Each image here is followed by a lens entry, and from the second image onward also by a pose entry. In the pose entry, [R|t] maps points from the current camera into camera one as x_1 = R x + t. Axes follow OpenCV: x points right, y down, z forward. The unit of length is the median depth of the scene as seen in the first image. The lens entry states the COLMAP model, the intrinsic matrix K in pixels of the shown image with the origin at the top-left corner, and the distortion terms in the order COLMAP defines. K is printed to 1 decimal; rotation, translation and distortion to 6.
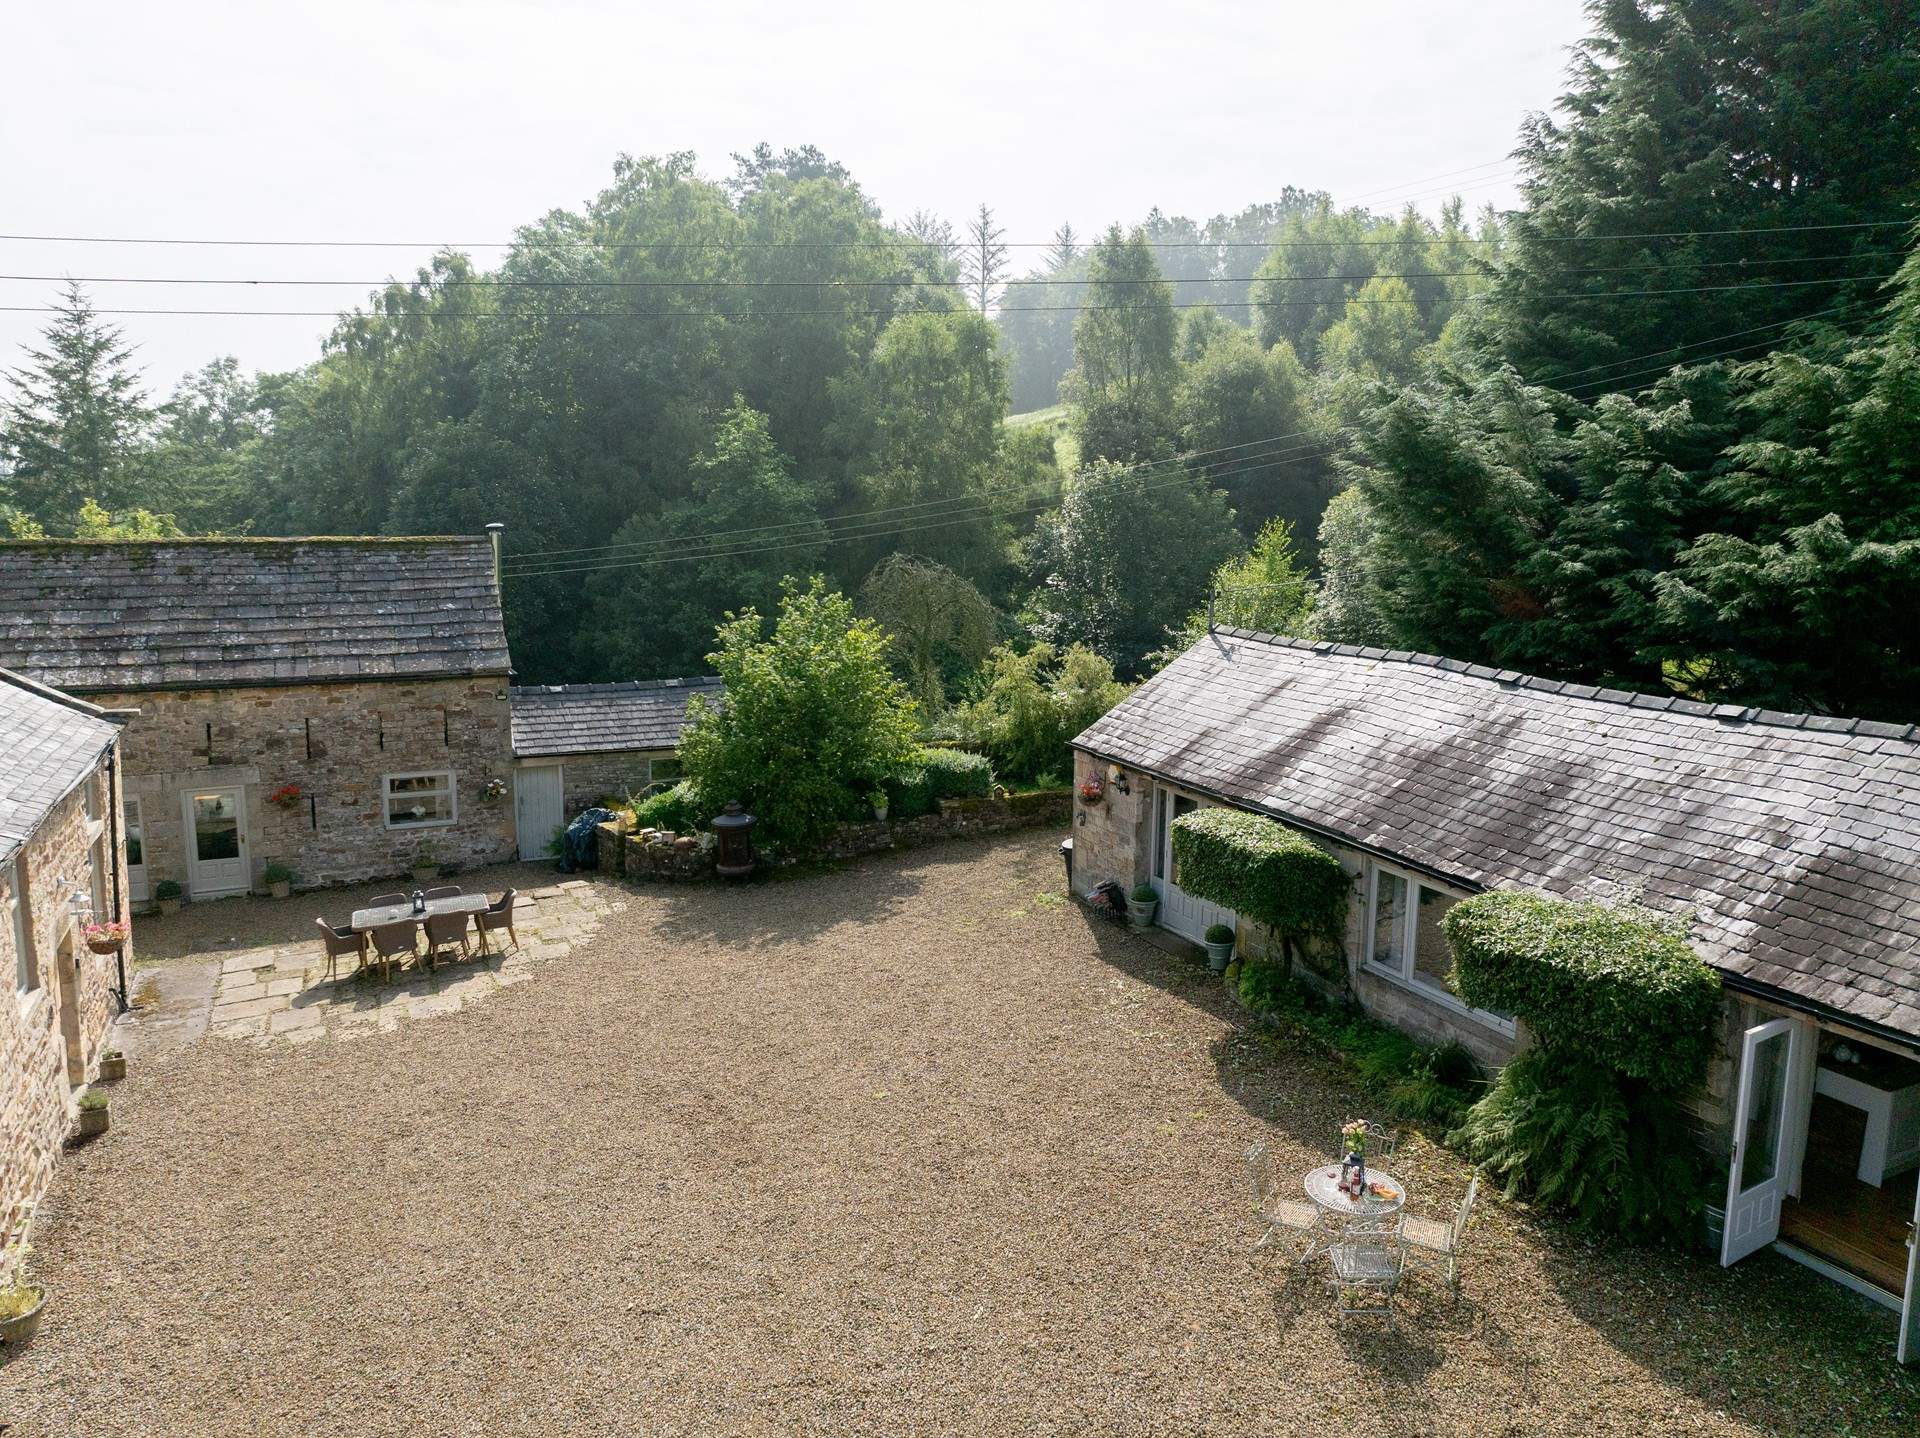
lens RADIAL K [[1374.4, 0, 959.2], [0, 1374.4, 710.9], [0, 0, 1]] dist [0.003315, 0.006456]
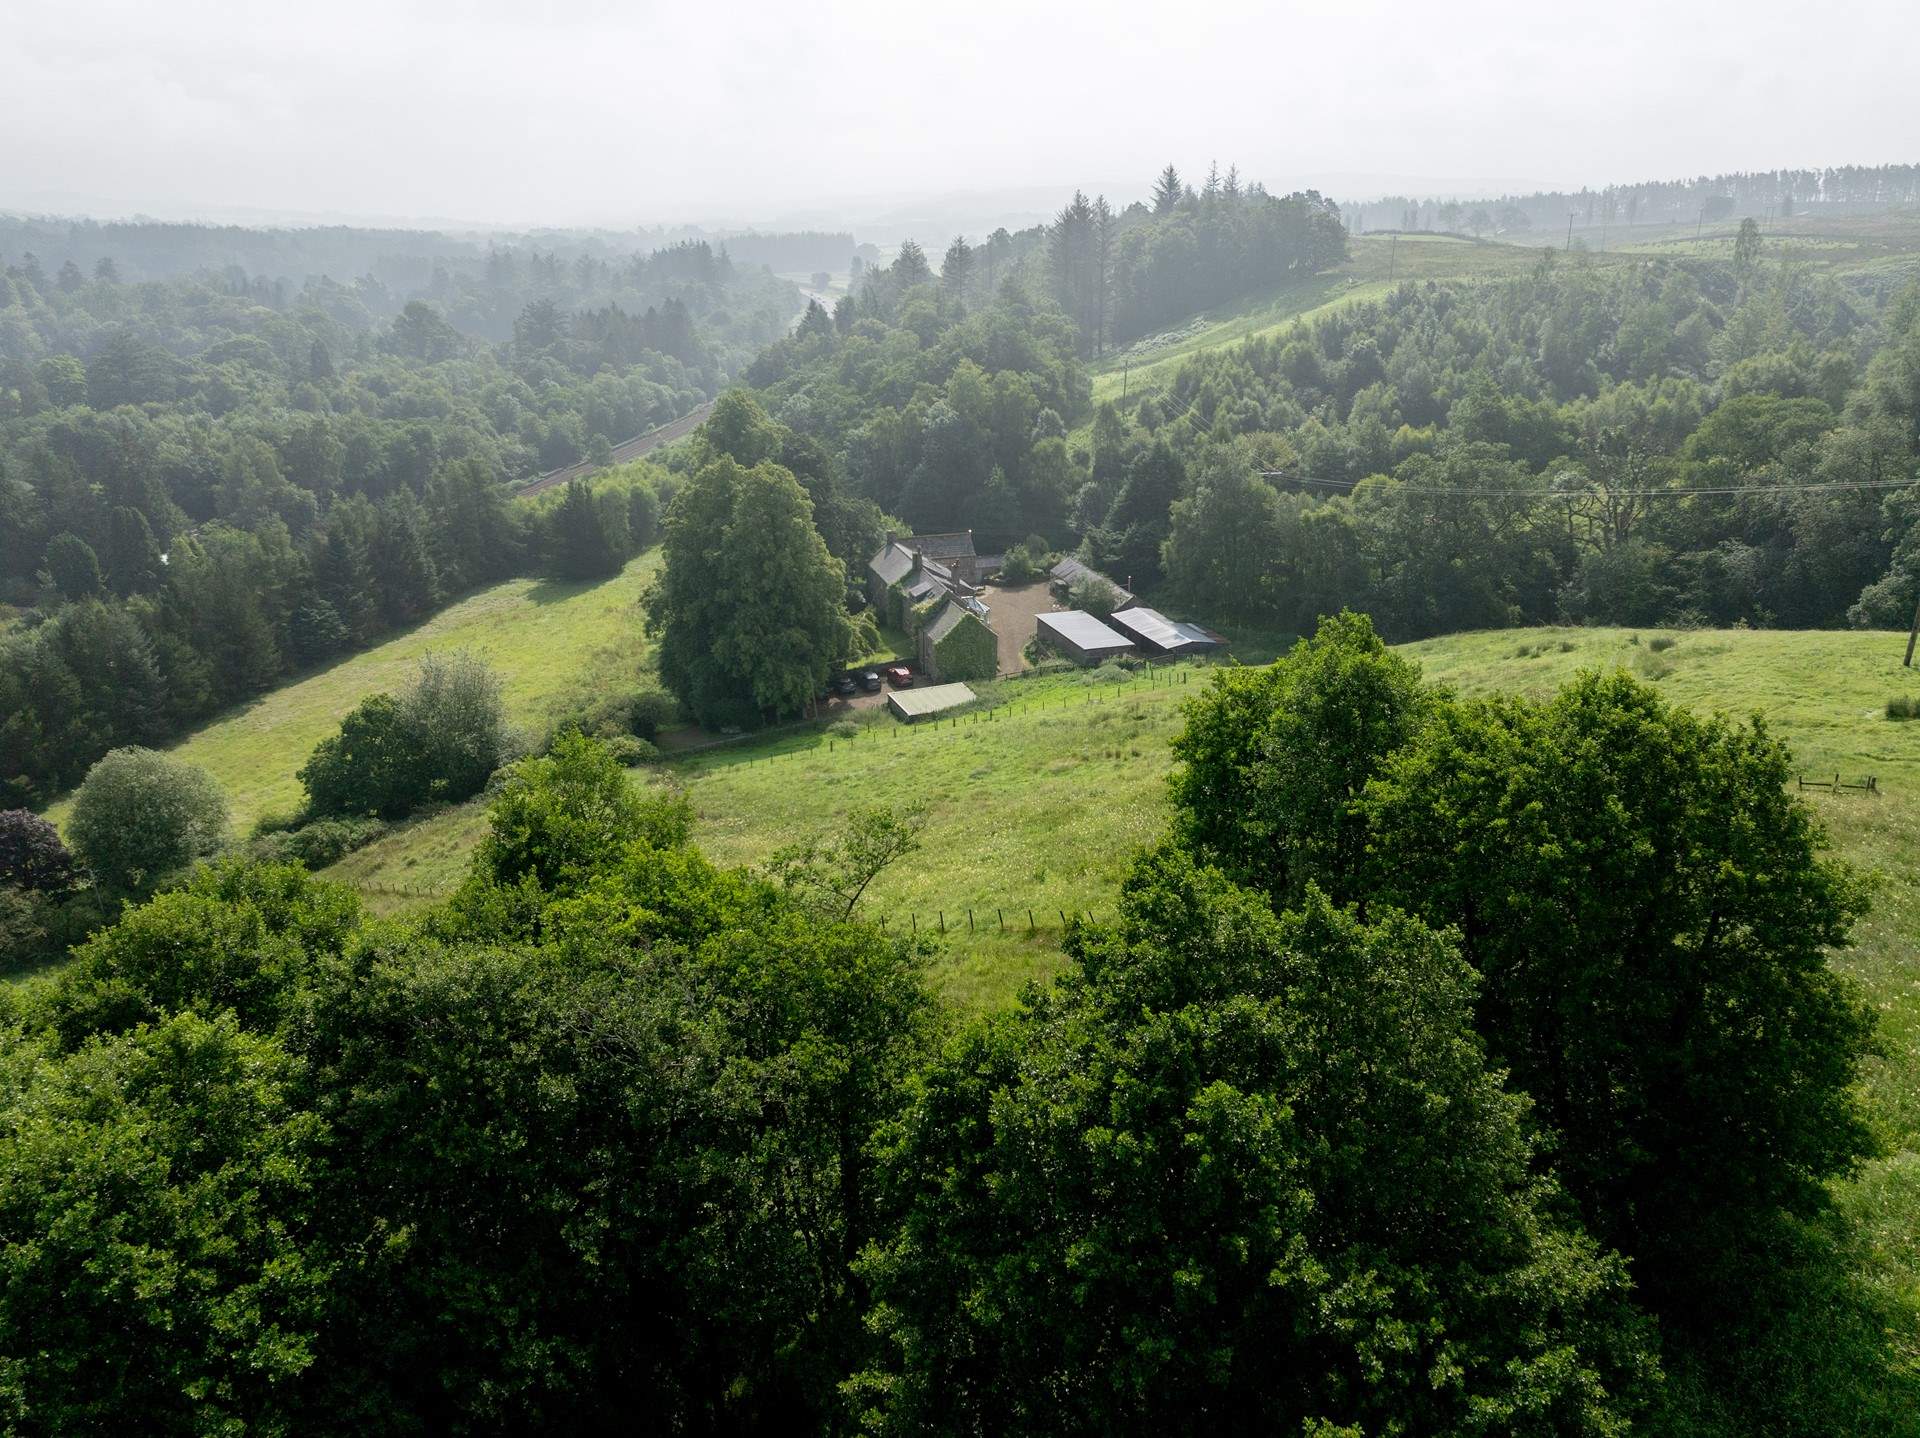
lens RADIAL K [[1374.4, 0, 961.3], [0, 1374.4, 719.6], [0, 0, 1]] dist [0.003315, 0.006456]
pose [[0.992513, 0.036037, -0.116705, 0.470927], [-0.010520, 0.977156, 0.212264, -0.732312], [0.121689, -0.209447, 0.970219, -6.282472]]
